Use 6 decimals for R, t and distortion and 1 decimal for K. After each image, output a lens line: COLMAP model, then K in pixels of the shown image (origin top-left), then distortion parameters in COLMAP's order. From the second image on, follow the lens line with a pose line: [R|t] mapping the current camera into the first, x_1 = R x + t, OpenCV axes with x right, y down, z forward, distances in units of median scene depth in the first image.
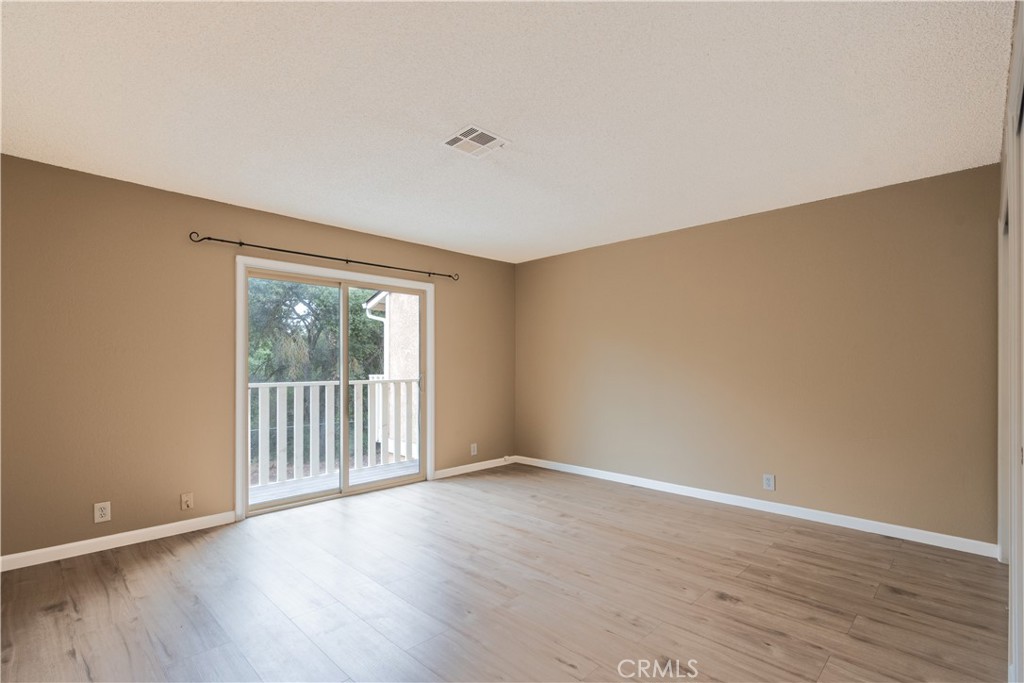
lens RADIAL K [[482.7, 0, 513.8], [0, 482.7, 359.9], [0, 0, 1]] dist [-0.001356, -0.000141]
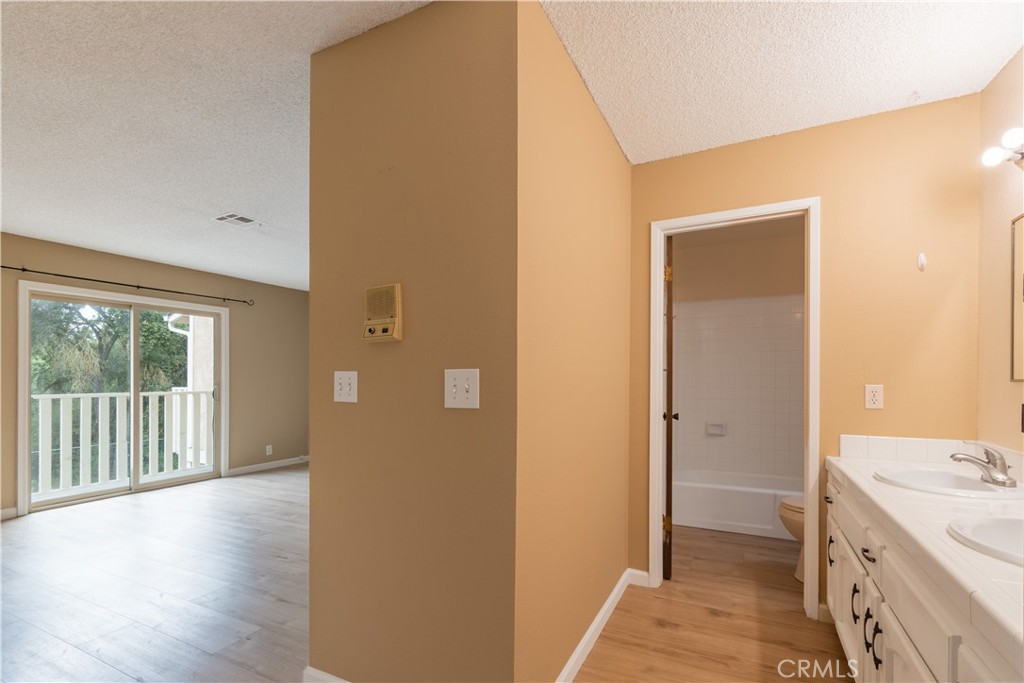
lens RADIAL K [[473.7, 0, 508.7], [0, 473.7, 376.4], [0, 0, 1]] dist [-0.001338, -0.000522]
pose [[0.952145, 0.004960, 0.305606, 0.107176], [-0.006955, 0.999961, 0.005438, -0.003399], [-0.305567, -0.007303, 0.952143, -0.241781]]
